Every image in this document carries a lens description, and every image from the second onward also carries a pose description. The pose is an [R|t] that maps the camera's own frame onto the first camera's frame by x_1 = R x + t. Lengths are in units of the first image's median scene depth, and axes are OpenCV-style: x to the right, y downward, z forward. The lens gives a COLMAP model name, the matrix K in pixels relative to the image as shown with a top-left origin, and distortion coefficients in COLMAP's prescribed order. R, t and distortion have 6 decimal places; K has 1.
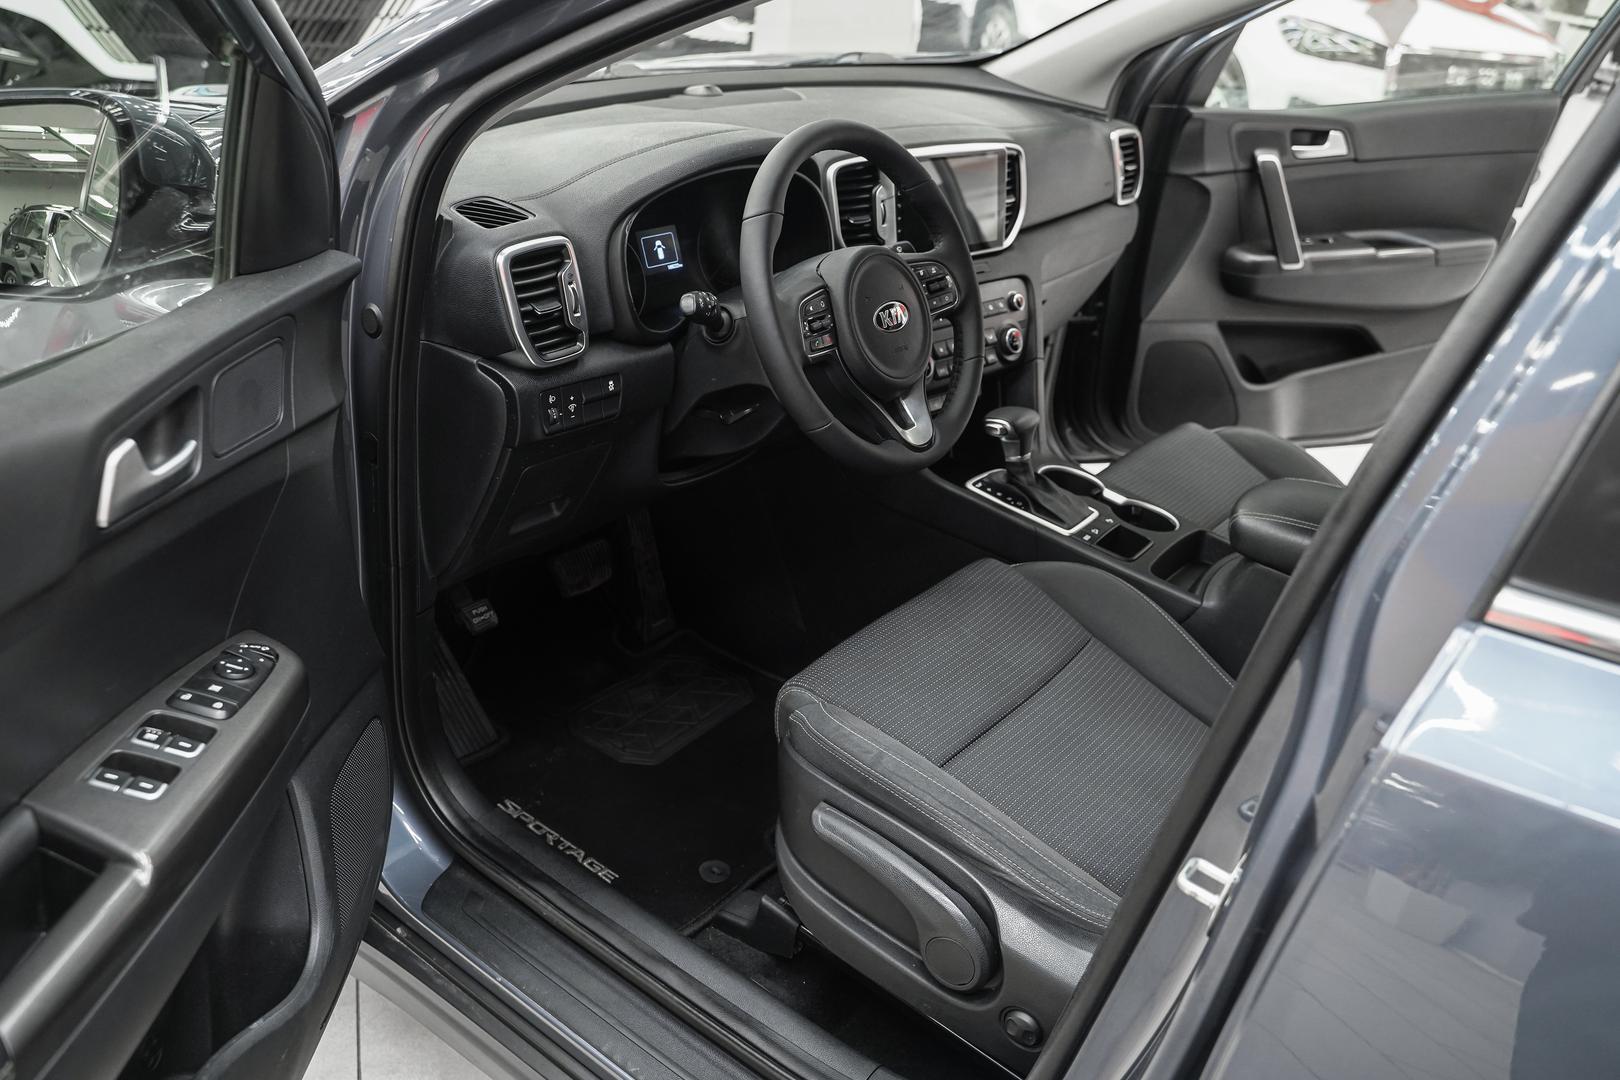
lens RADIAL K [[1286.4, 0, 810.0], [0, 1286.4, 540.0], [0, 0, 1]] dist [-0.004137, 0.002193]
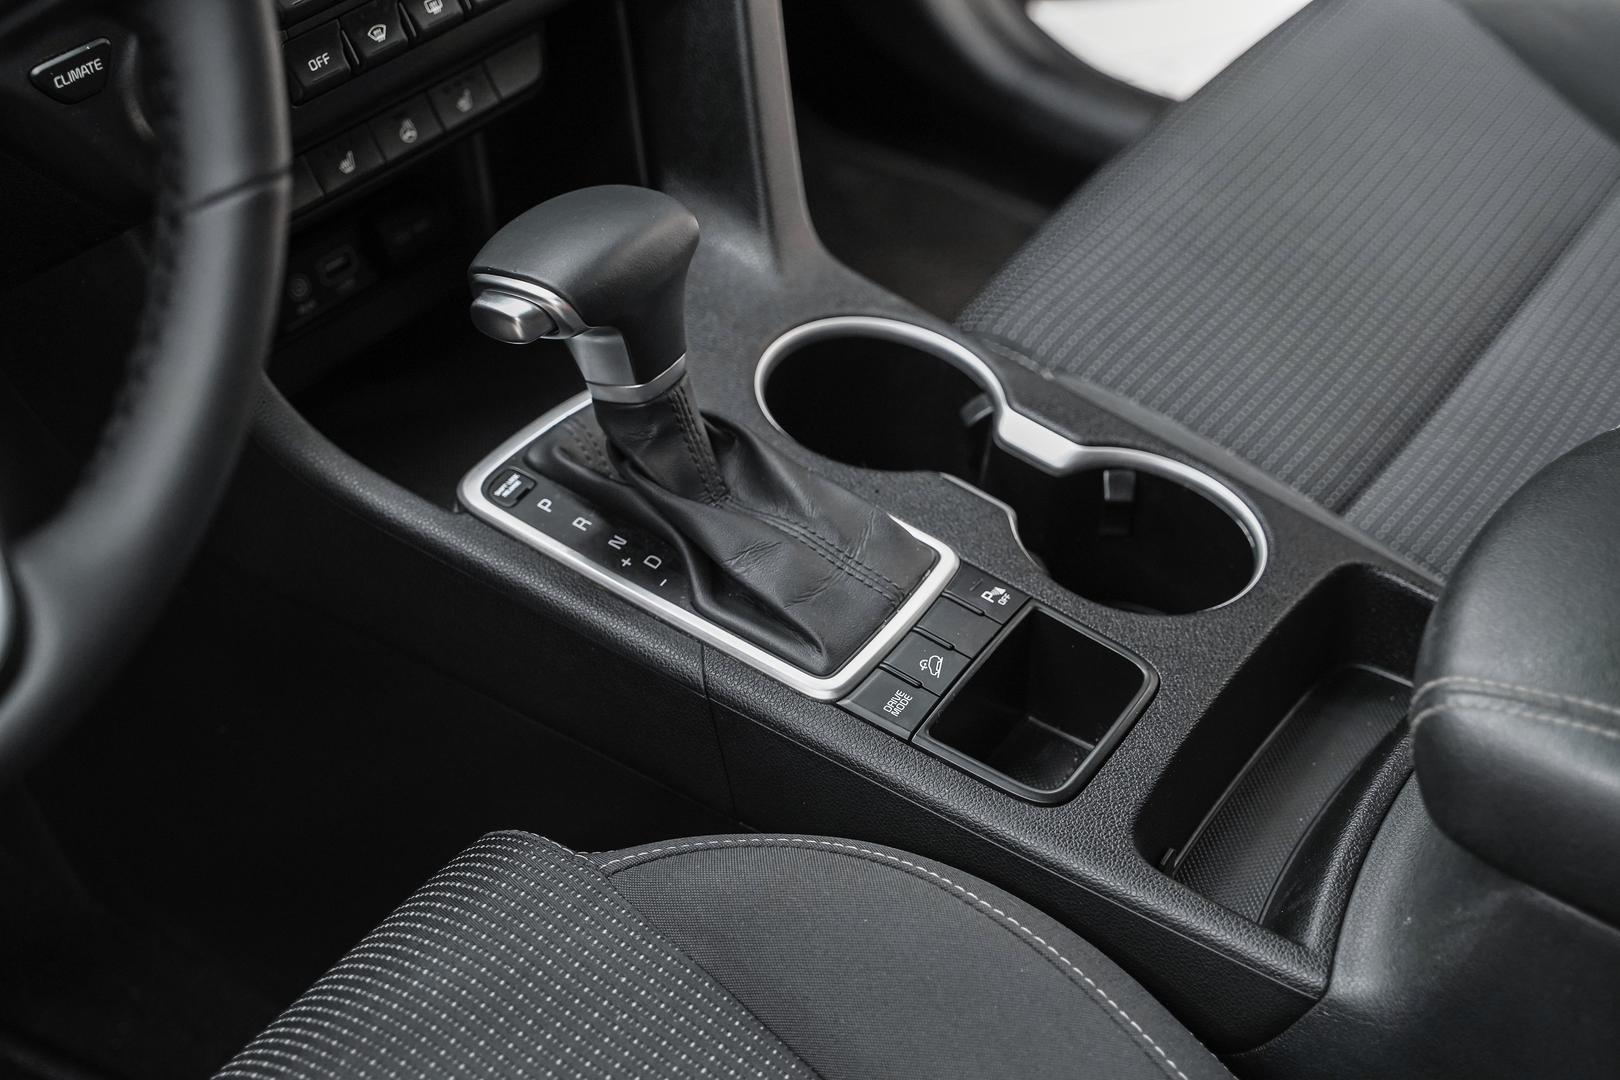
lens RADIAL K [[2765.6, 0, 810.0], [0, 2765.6, 540.0], [0, 0, 1]] dist [0.007526, -0.123525]
pose [[0.994802, -0.100940, 0.013403, 0.191650], [0.095306, 0.969342, 0.226481, -0.161384], [-0.035853, -0.224026, 0.973923, 0.457511]]
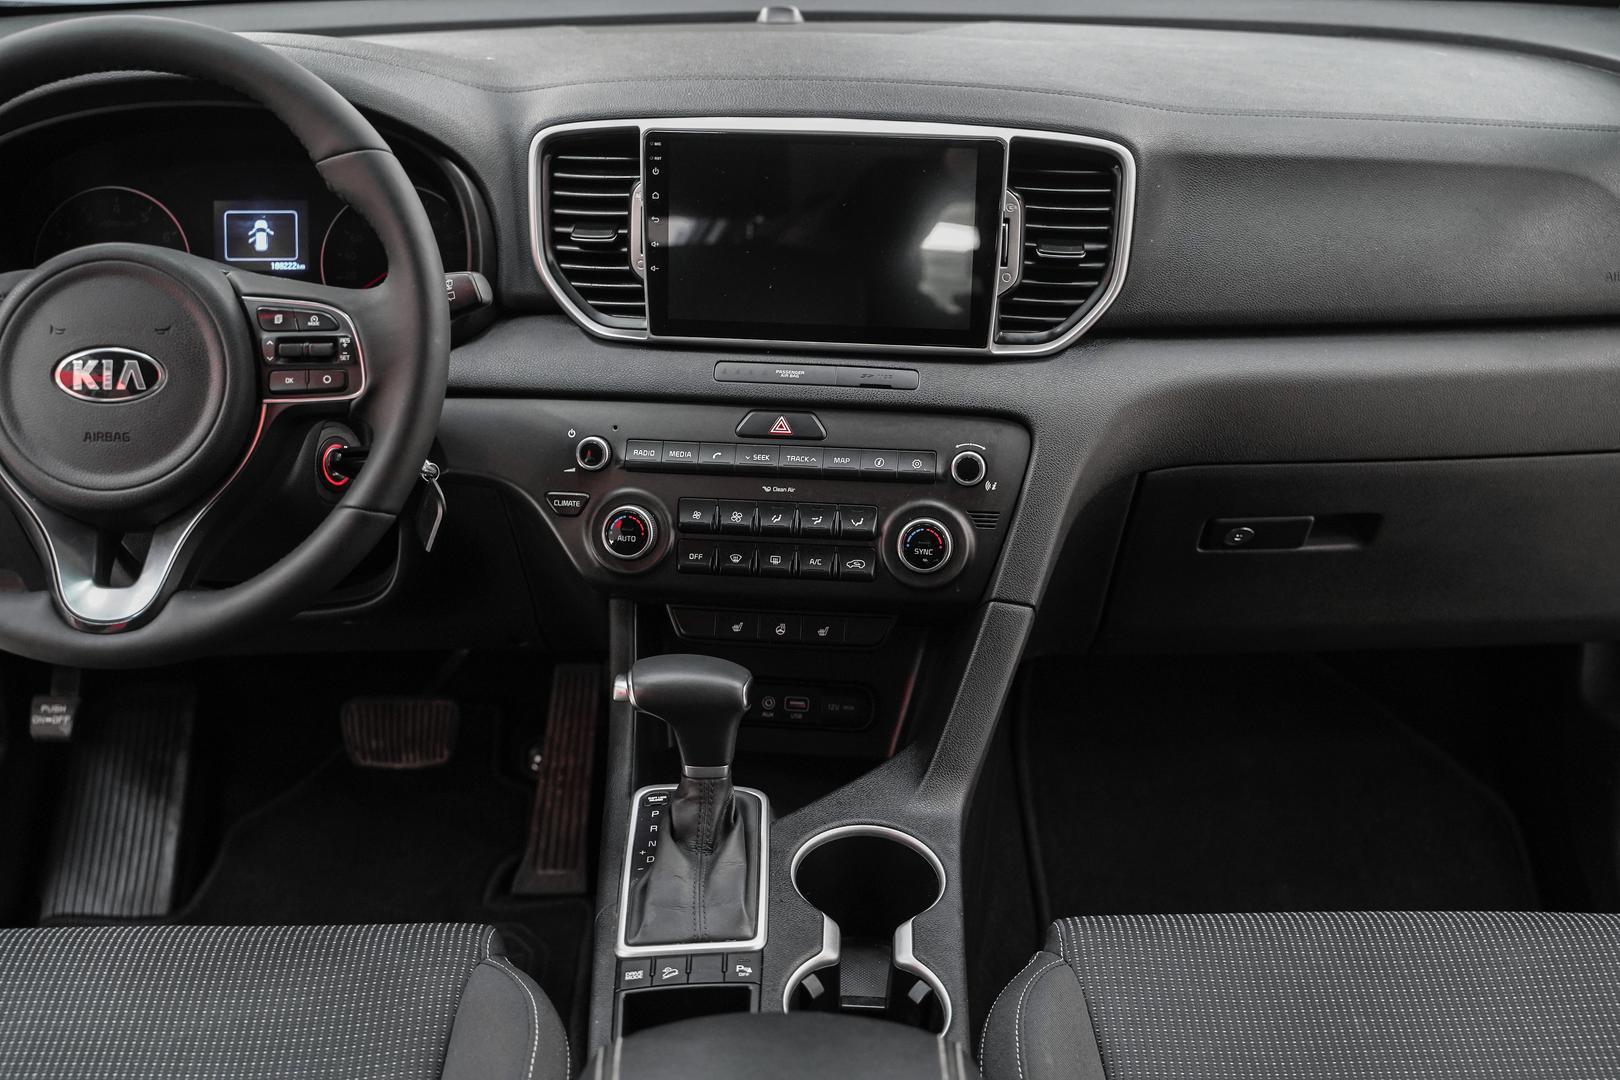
lens RADIAL K [[1848.2, 0, 800.4], [0, 1848.2, 537.1], [0, 0, 1]] dist [0.011889, -0.013450]
pose [[0.613332, 0.225718, -0.756886, 0.692592], [-0.305794, 0.951419, 0.035936, -0.183989], [0.728227, 0.209411, 0.652559, 0.591080]]
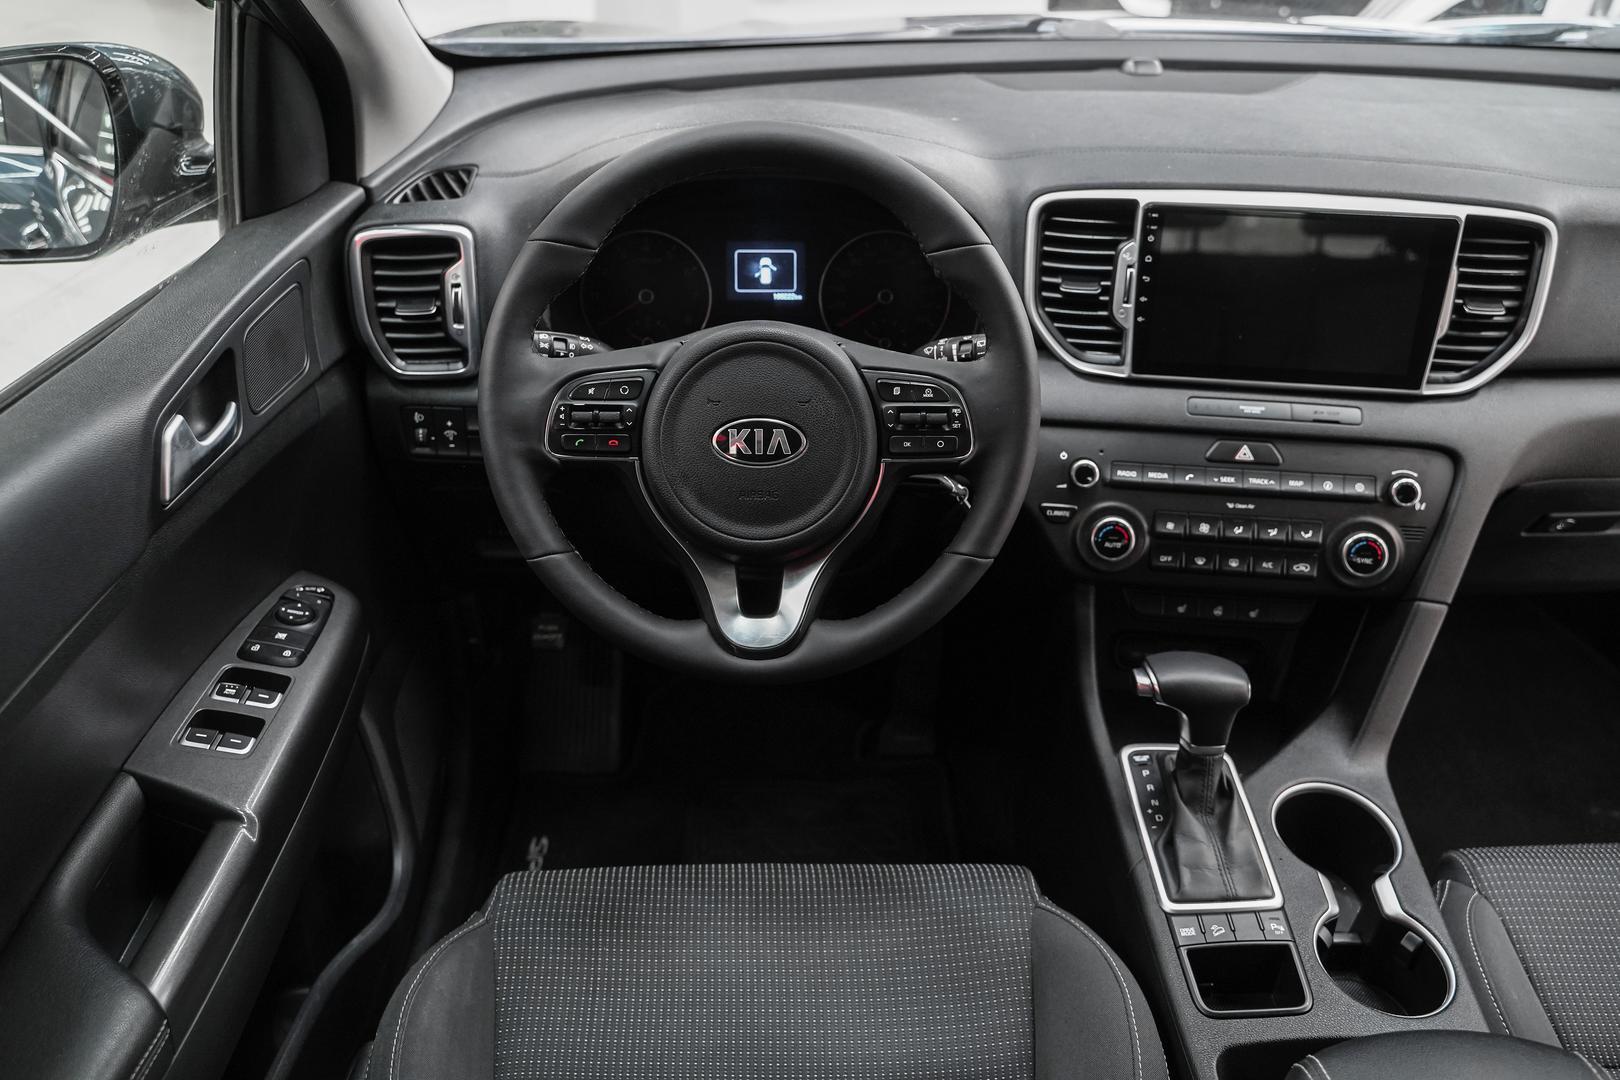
lens RADIAL K [[1326.1, 0, 806.3], [0, 1326.1, 528.3], [0, 0, 1]] dist [-0.006048, -0.000485]
pose [[0.617457, 0.327273, -0.715290, 0.457792], [-0.310911, 0.936832, 0.160250, -0.200145], [0.722552, 0.123443, 0.680206, 0.475851]]
